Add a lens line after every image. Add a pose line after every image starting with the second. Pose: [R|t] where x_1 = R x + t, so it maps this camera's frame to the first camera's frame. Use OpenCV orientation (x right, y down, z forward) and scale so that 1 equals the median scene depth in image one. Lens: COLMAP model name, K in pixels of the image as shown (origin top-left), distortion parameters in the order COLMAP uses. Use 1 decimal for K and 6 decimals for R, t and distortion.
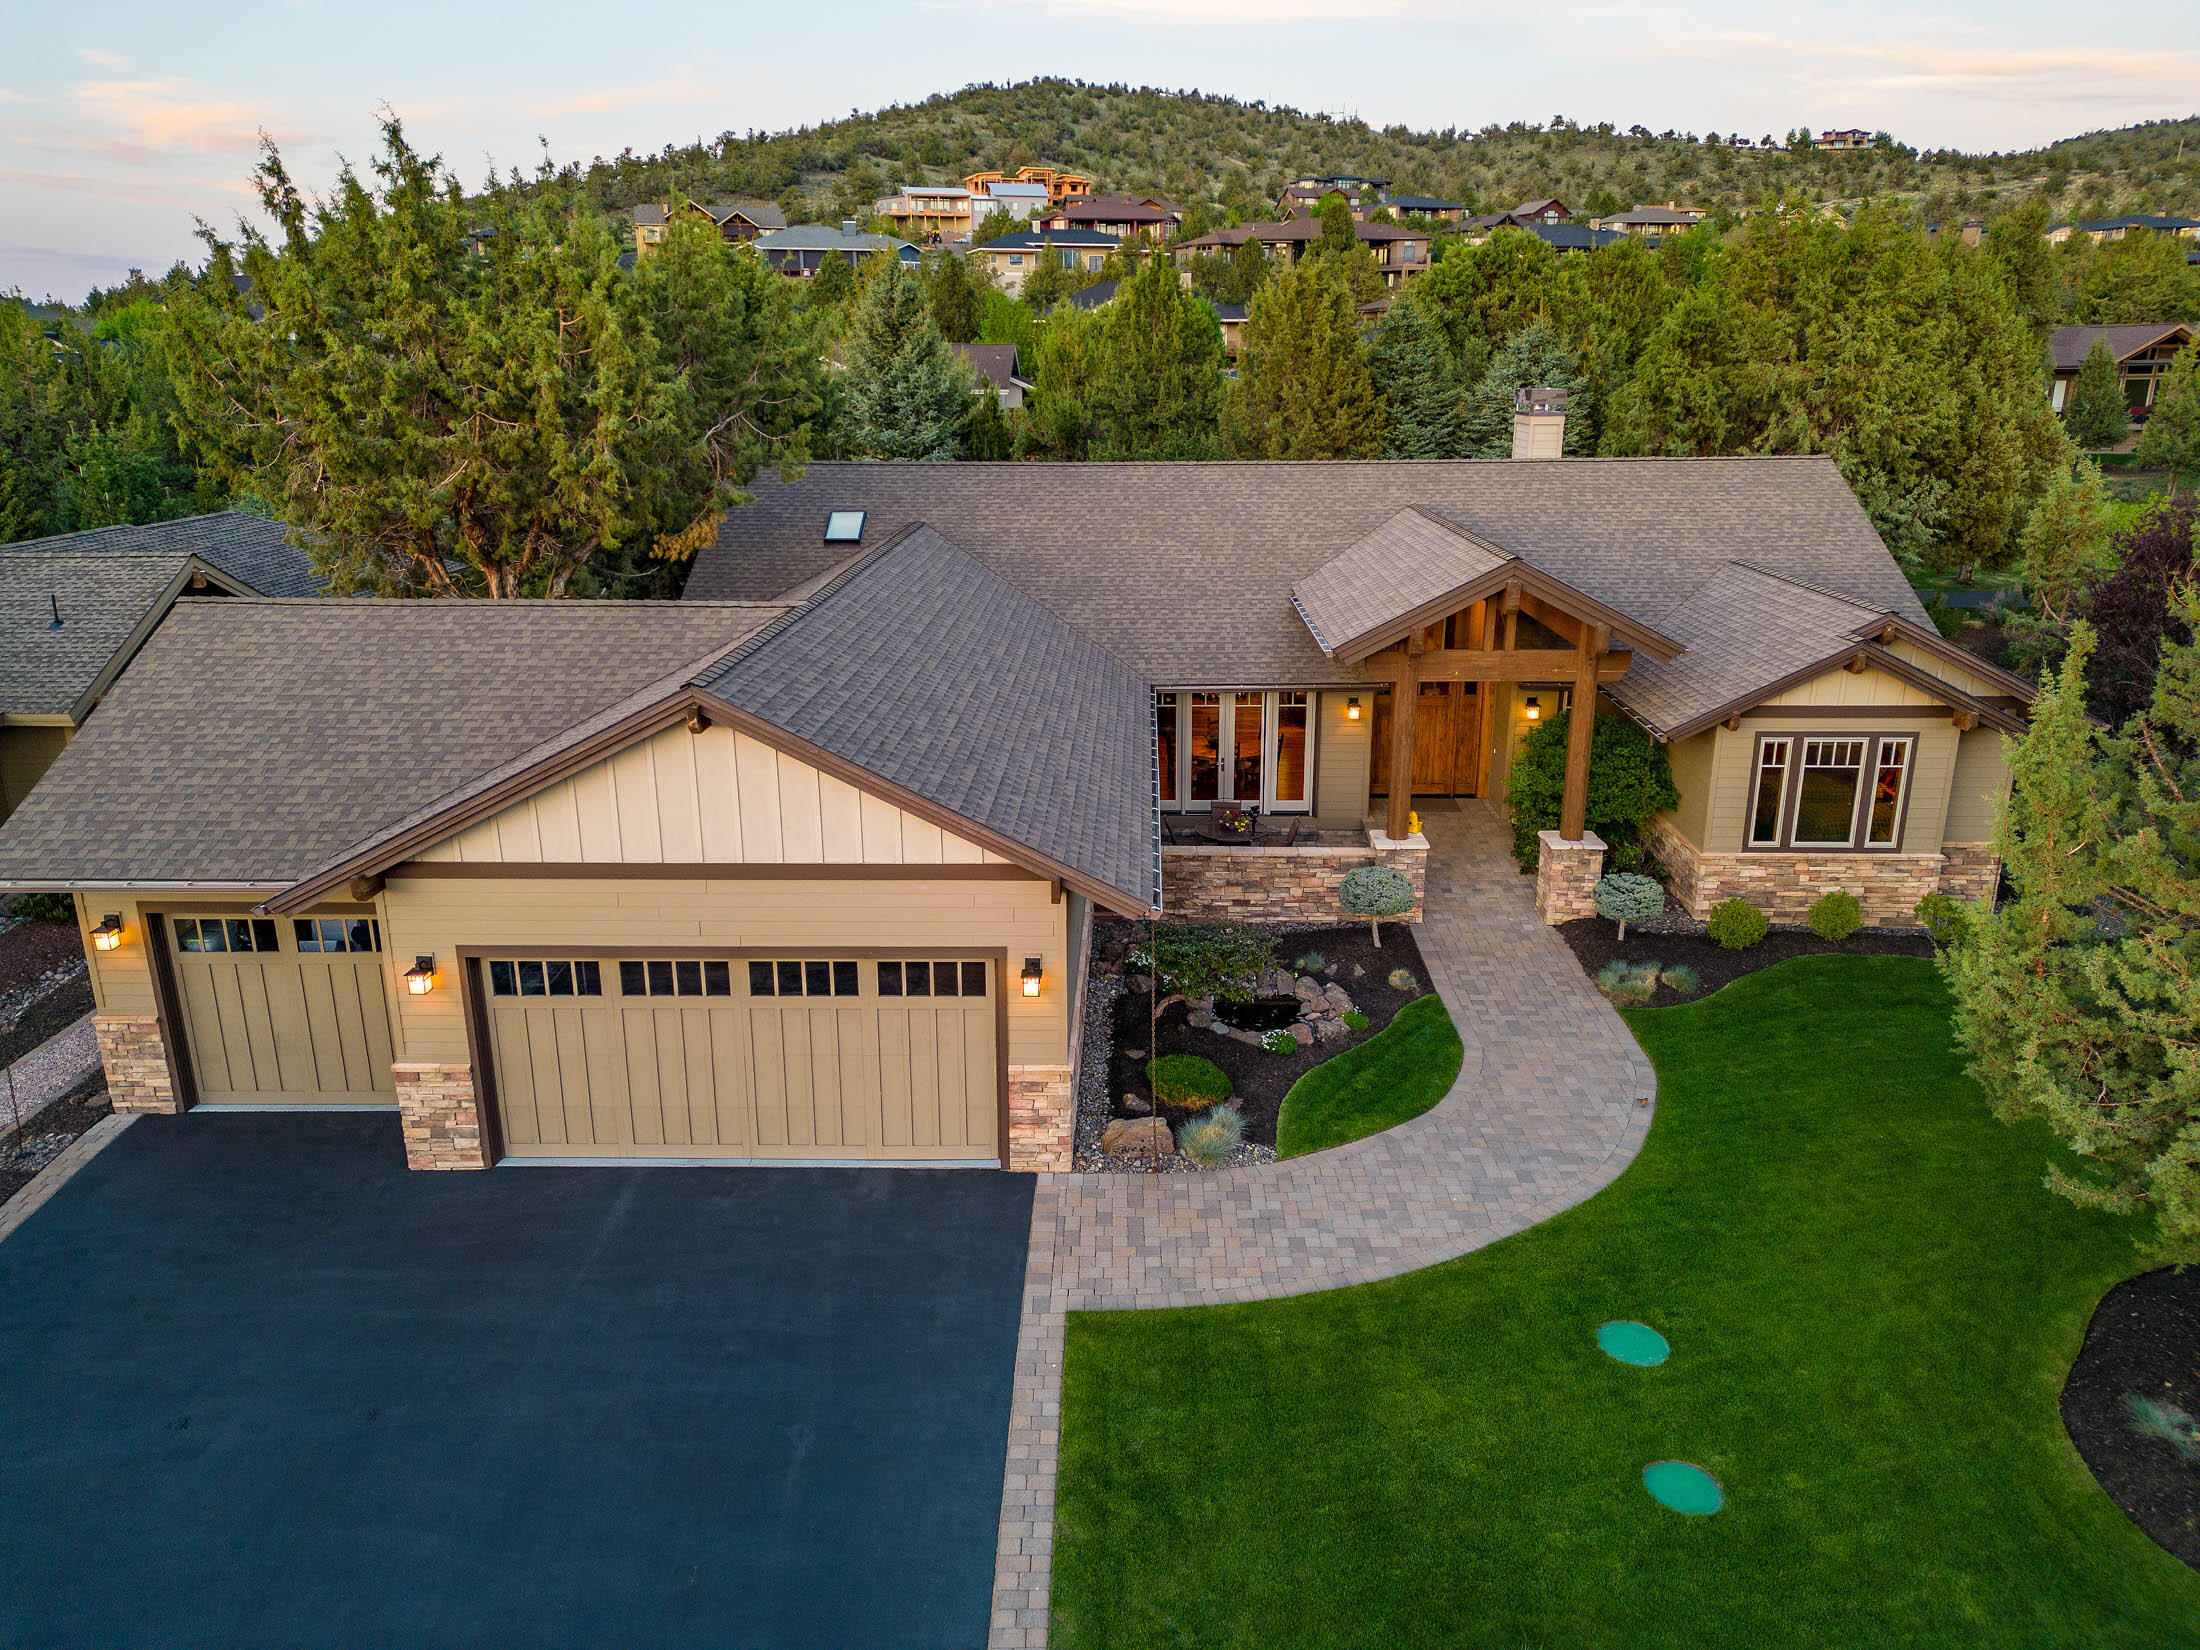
lens RADIAL K [[1528.0, 0, 1108.4], [0, 1528.0, 817.0], [0, 0, 1]] dist [0.053846, -0.038948]
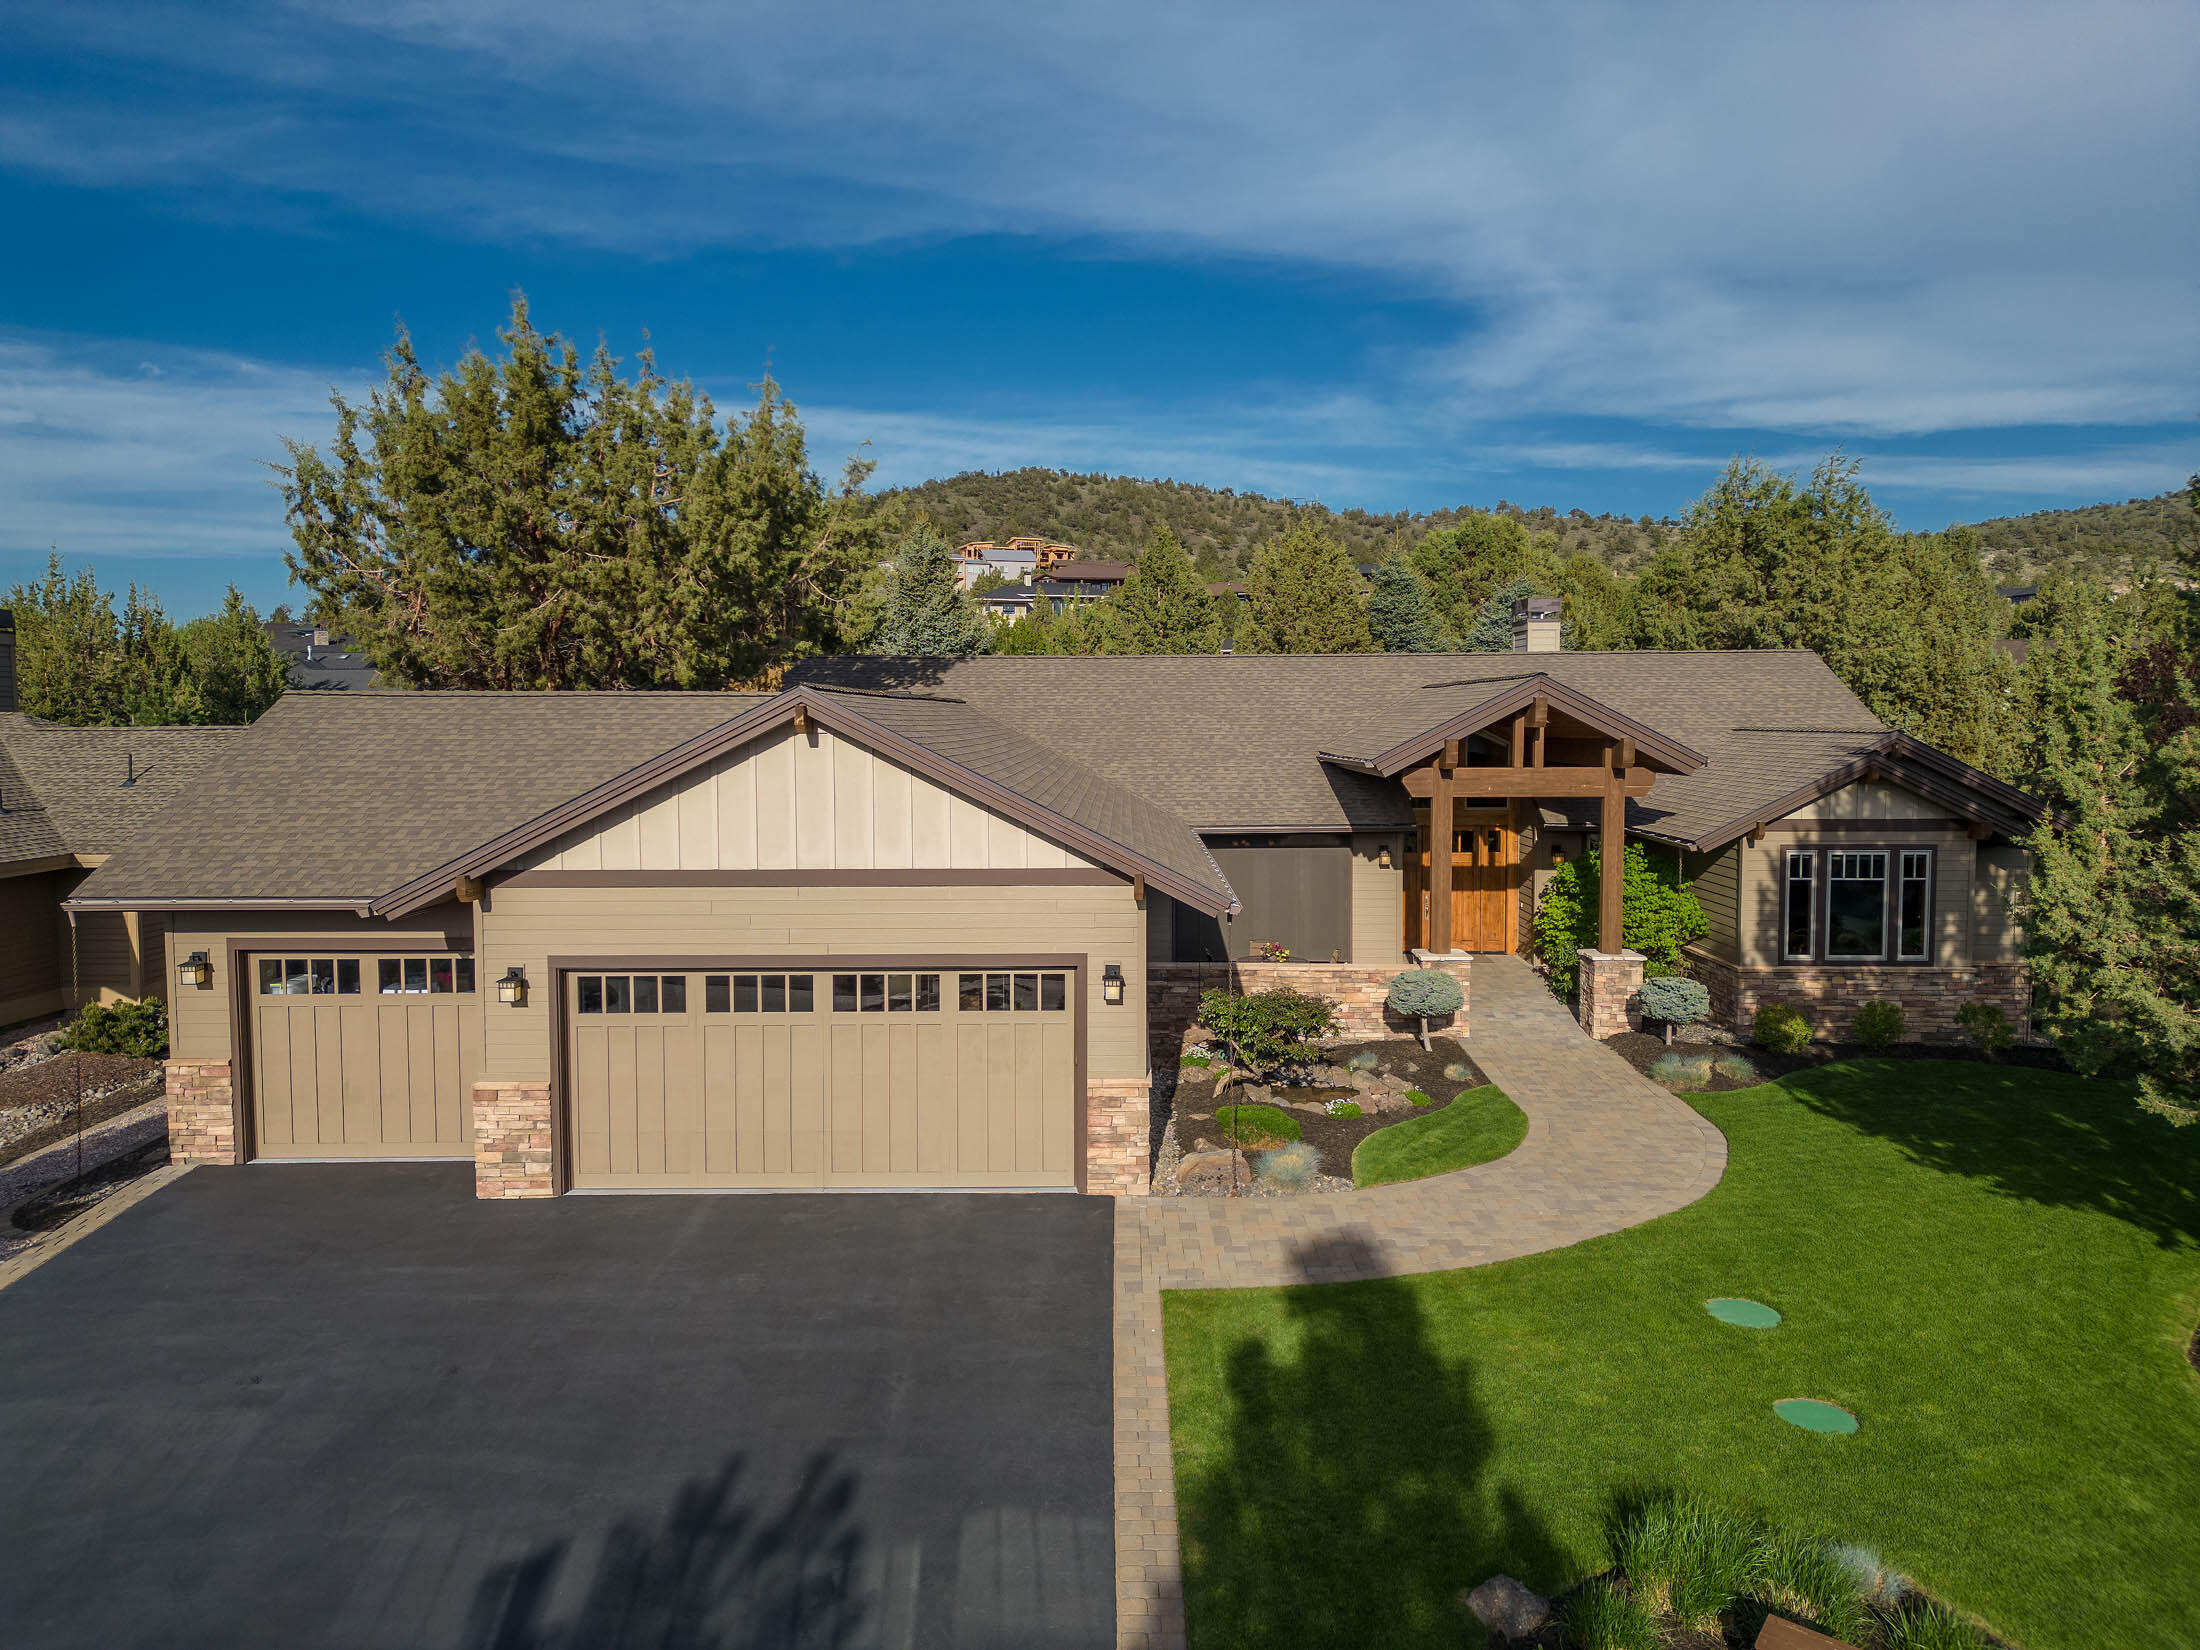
lens RADIAL K [[1528.0, 0, 1107.8], [0, 1528.0, 815.3], [0, 0, 1]] dist [0.053846, -0.038948]
pose [[0.999925, -0.000762, 0.012259, -0.060242], [0.003474, 0.974855, -0.222814, 0.203380], [-0.011781, 0.222840, 0.974784, -0.015883]]
